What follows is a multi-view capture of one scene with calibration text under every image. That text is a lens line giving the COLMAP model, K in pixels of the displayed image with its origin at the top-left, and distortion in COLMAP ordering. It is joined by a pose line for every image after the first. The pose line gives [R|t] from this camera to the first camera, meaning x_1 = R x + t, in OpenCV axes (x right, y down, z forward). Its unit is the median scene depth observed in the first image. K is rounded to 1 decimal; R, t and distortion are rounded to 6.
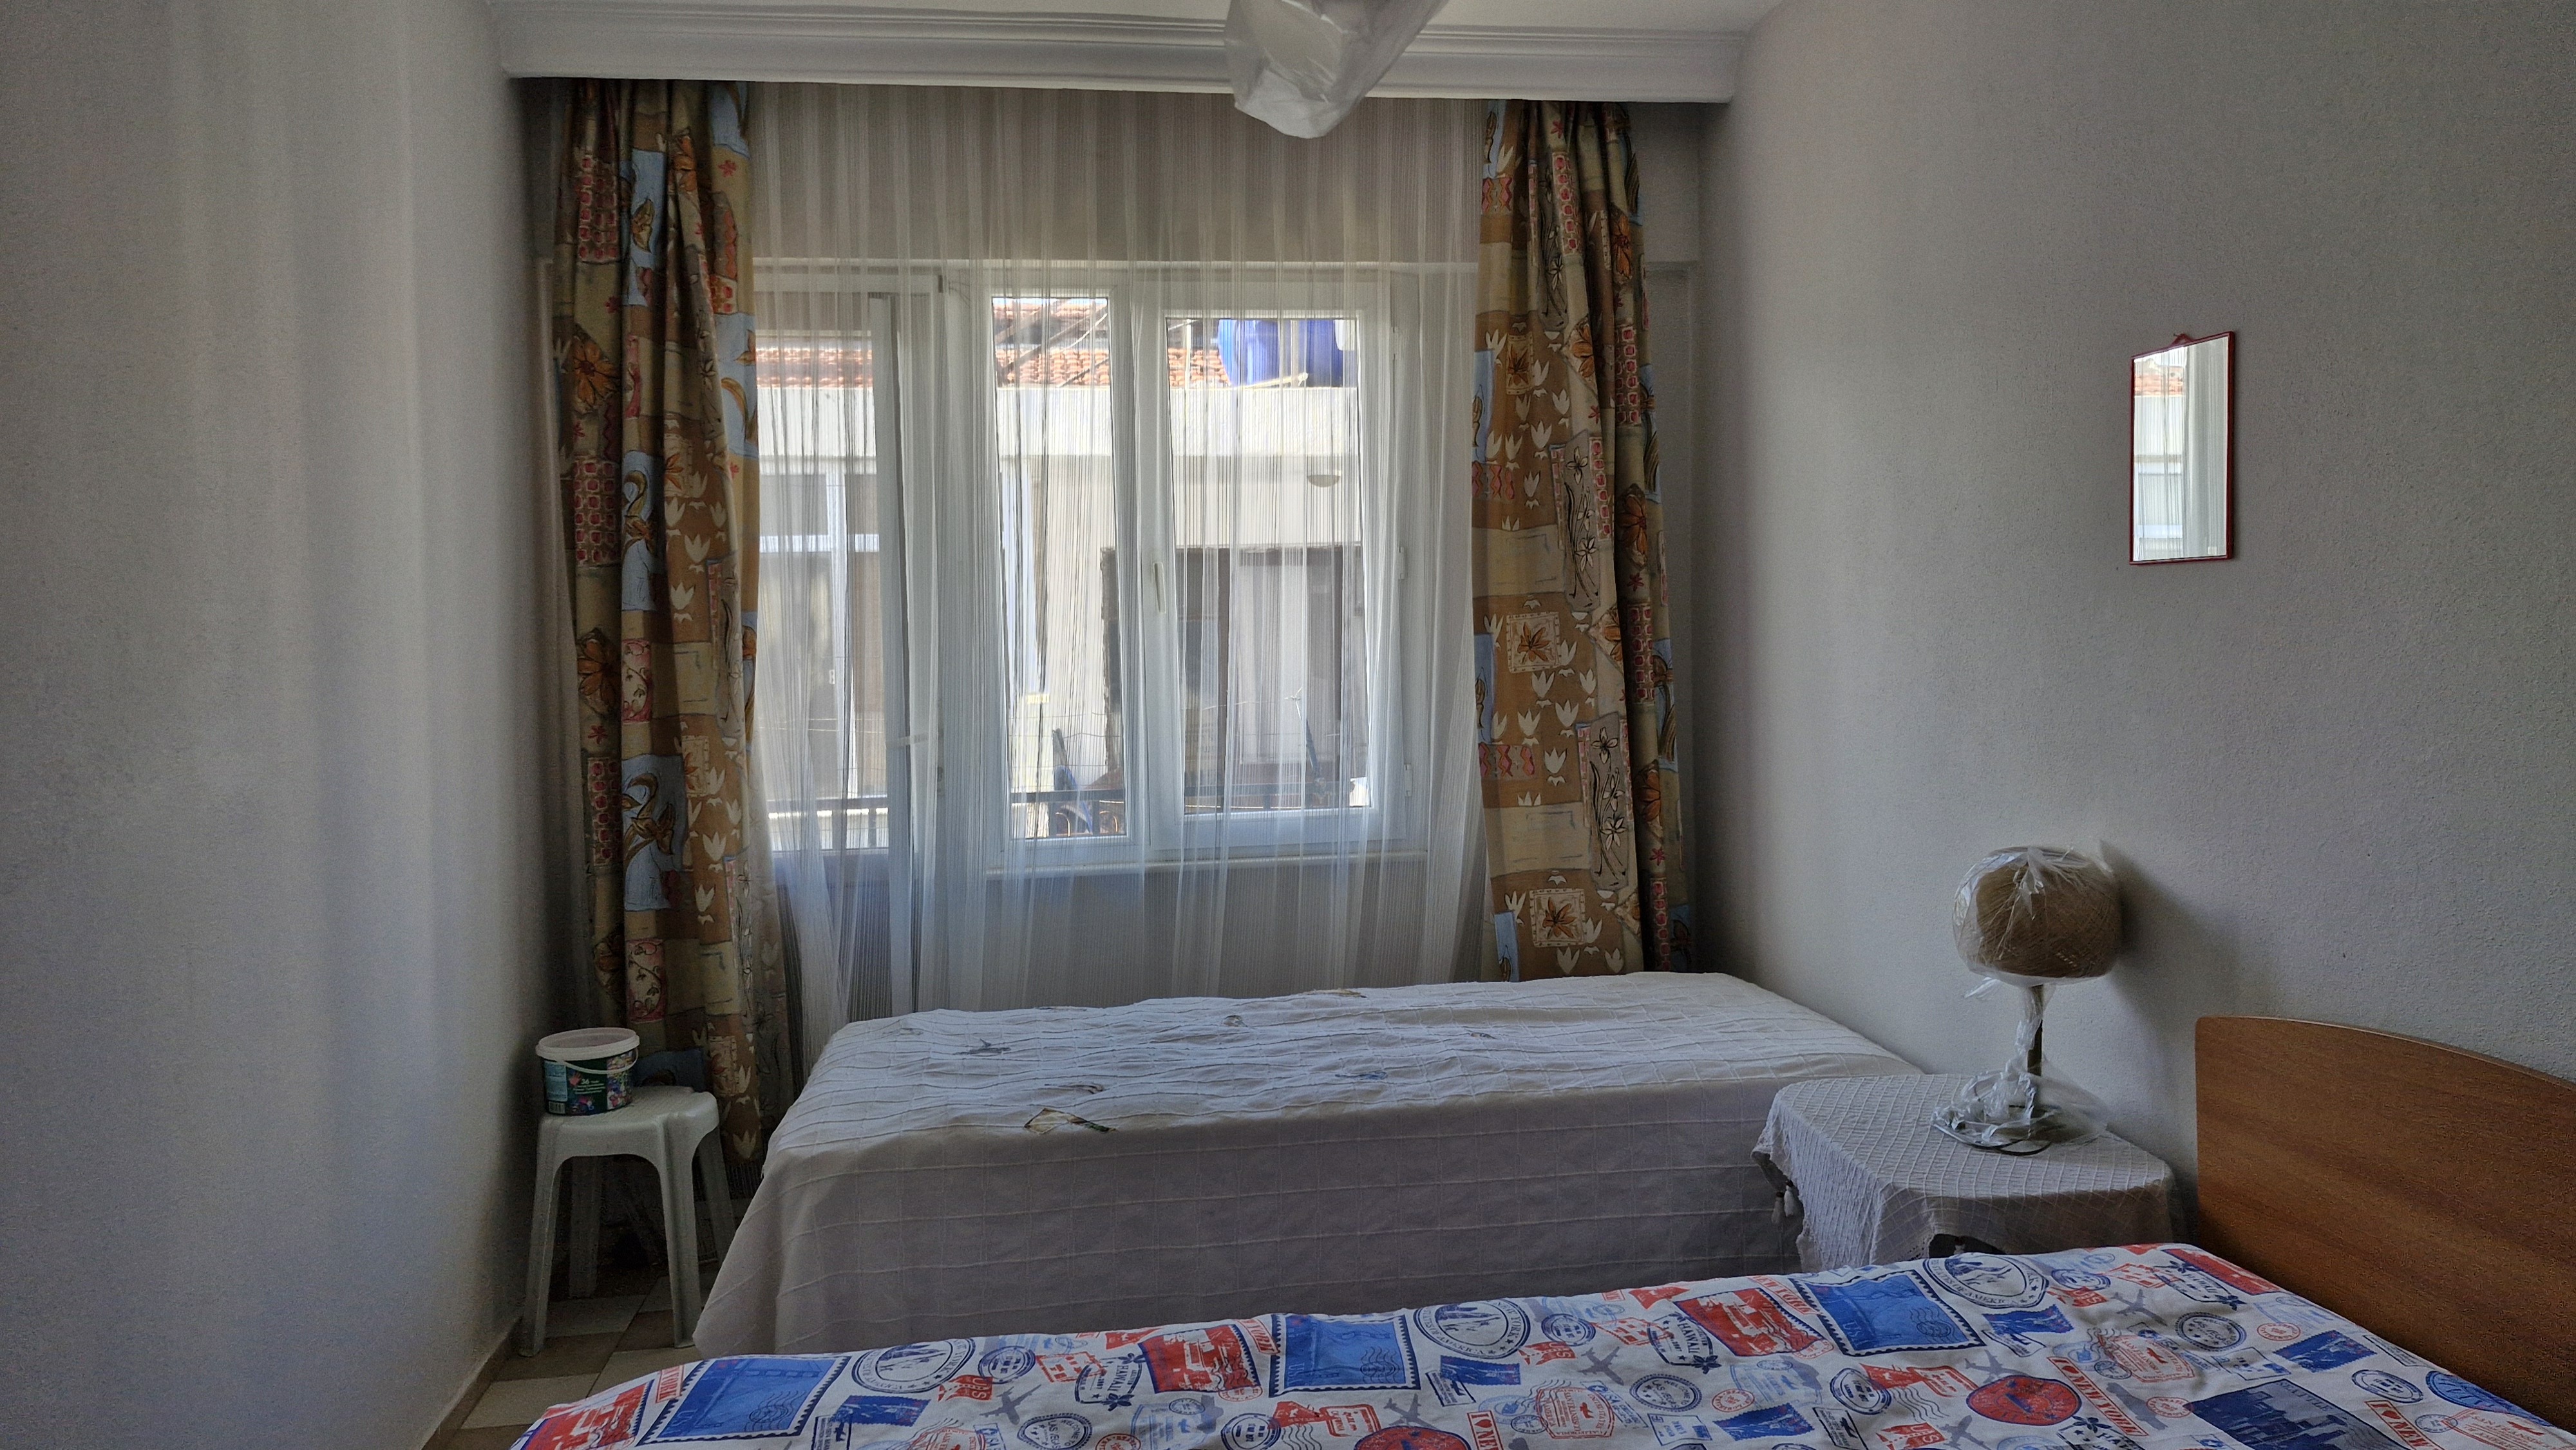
lens RADIAL K [[1776.3, 0, 1295.5], [0, 1776.3, 679.3], [0, 0, 1]] dist [0.111669, -0.147425]
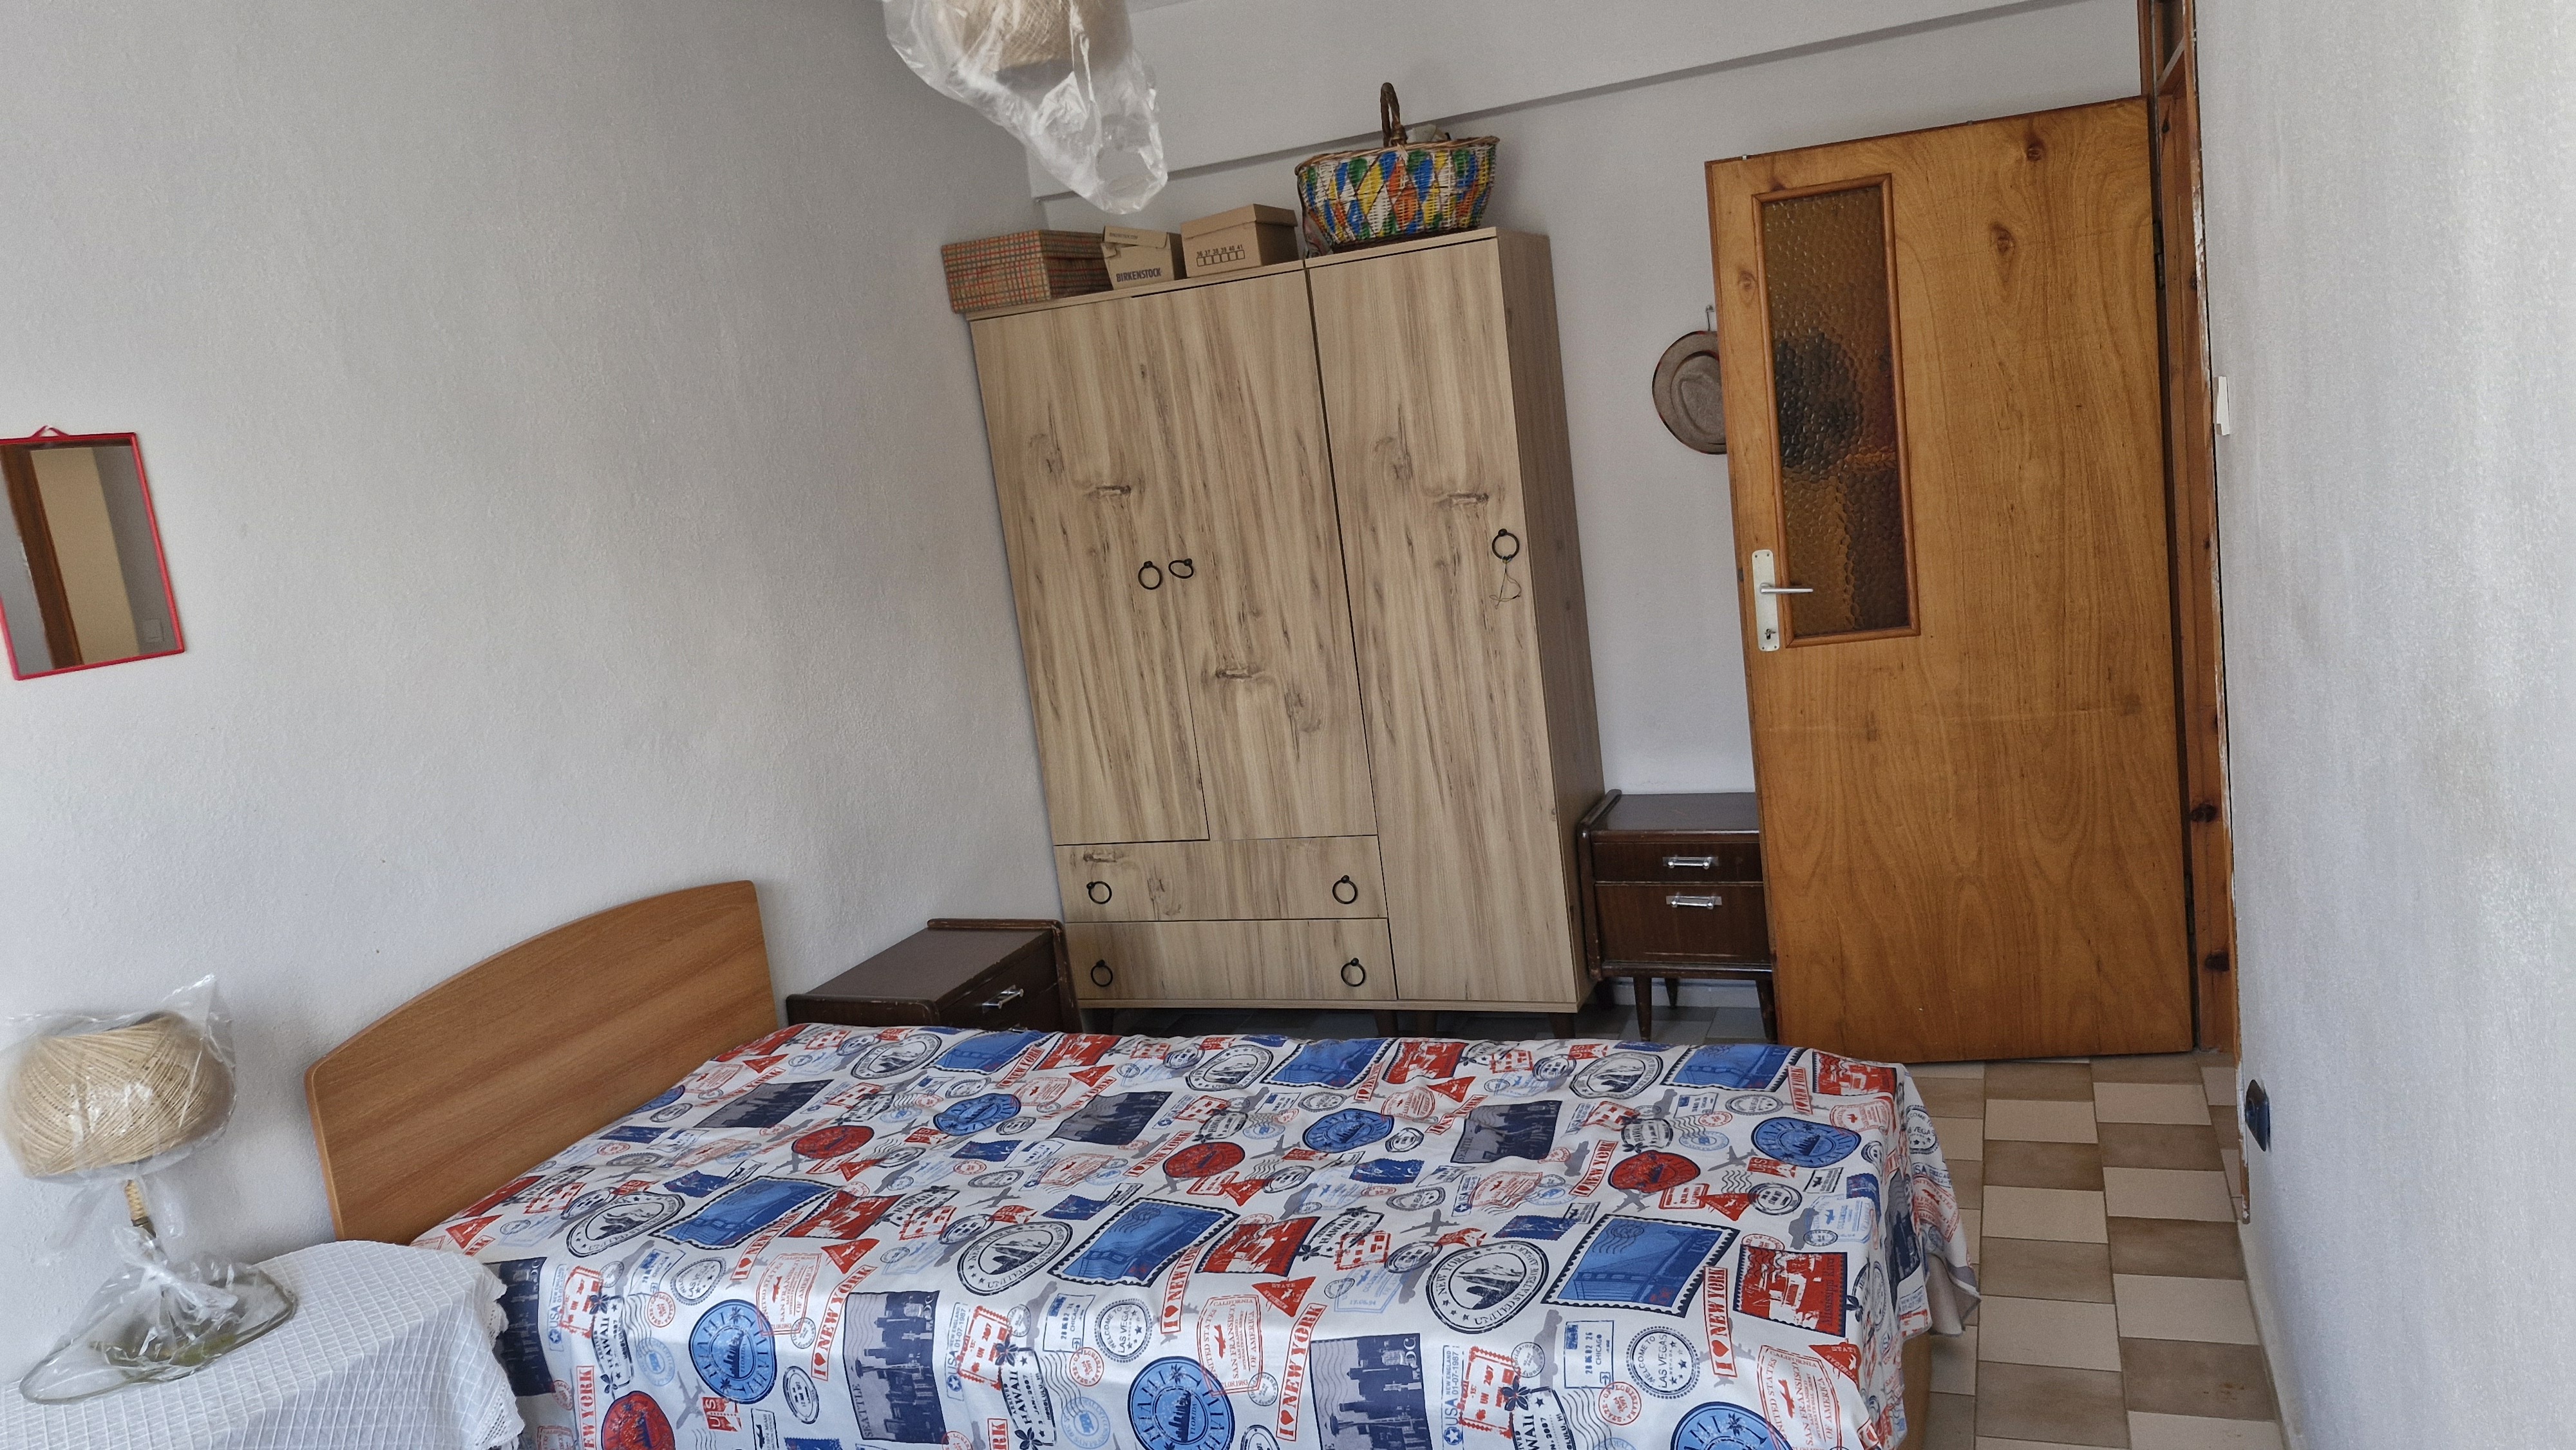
lens RADIAL K [[1772.2, 0, 1288.0], [0, 1772.2, 725.0], [0, 0, 1]] dist [0.091461, -0.103603]
pose [[-0.851828, 0.044934, 0.521890, -0.331202], [0.159556, 0.971227, 0.176807, -0.064757], [-0.498929, 0.233880, -0.834488, 0.918559]]
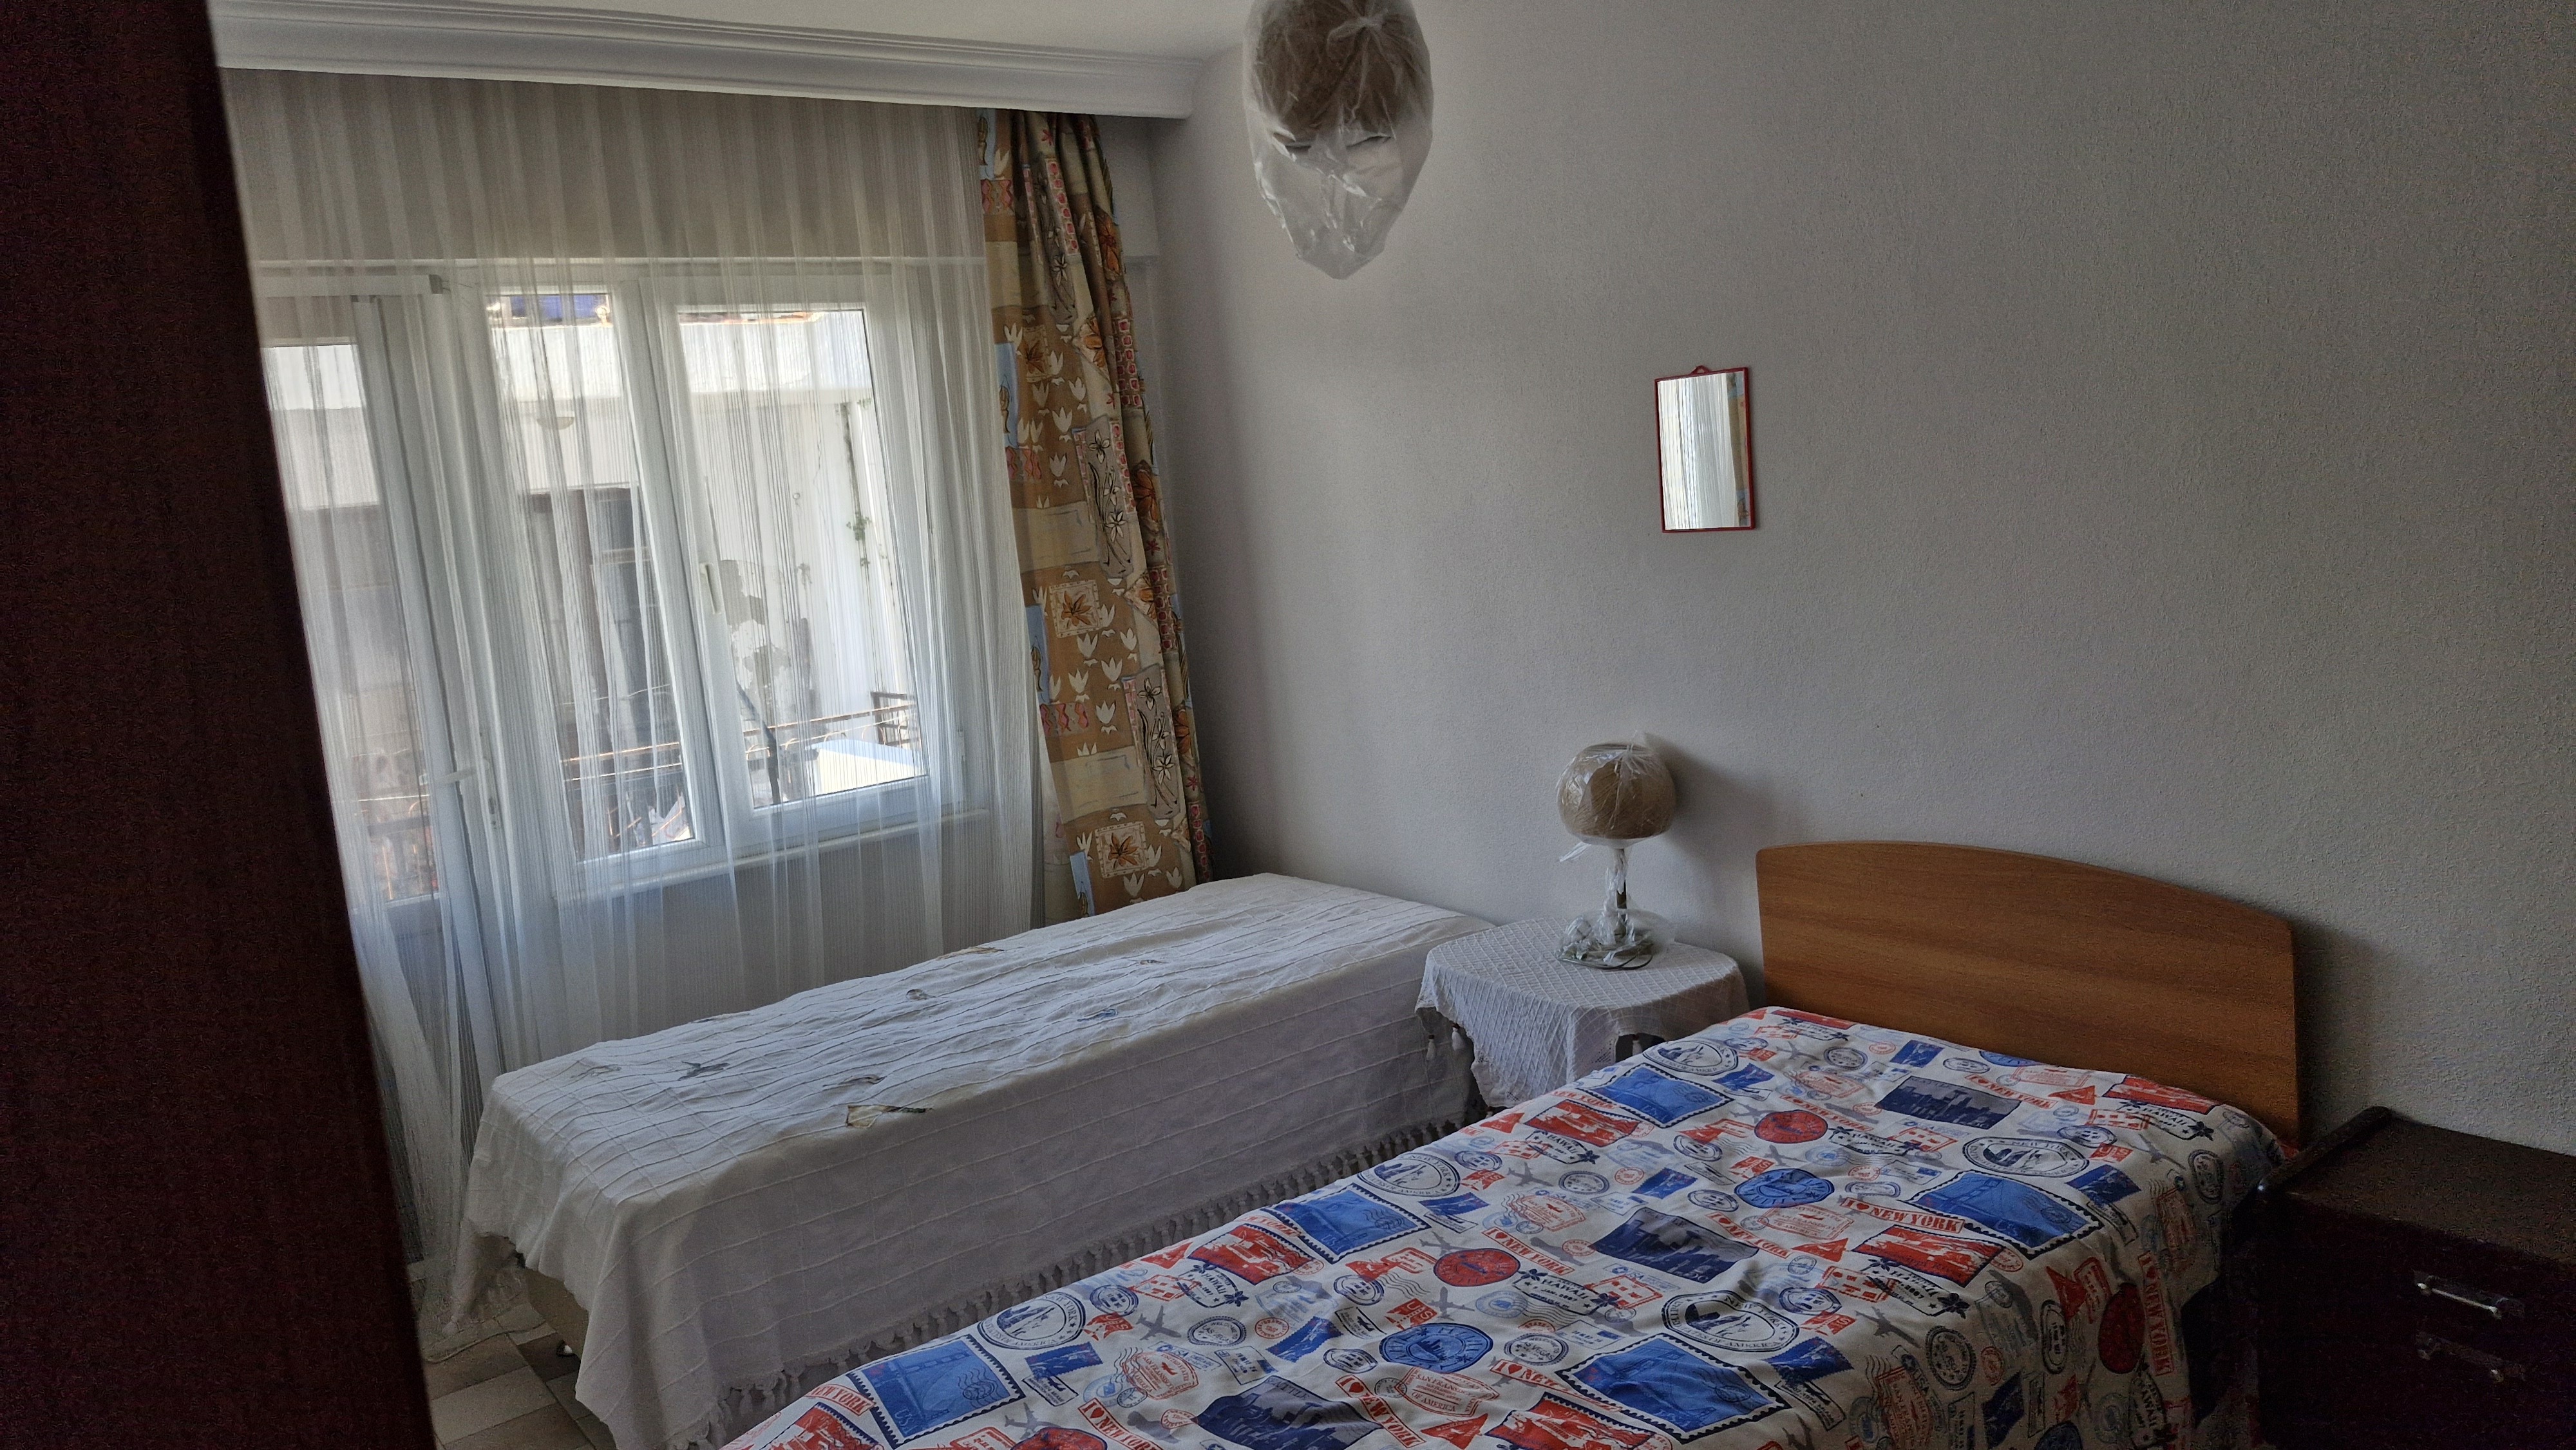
lens RADIAL K [[1776.3, 0, 1295.5], [0, 1776.3, 679.3], [0, 0, 1]] dist [0.111669, -0.147425]
pose [[0.876571, -0.112192, 0.468013, -0.278654], [0.085789, 0.993300, 0.077434, -0.052642], [-0.473564, -0.027727, 0.880323, -0.041845]]
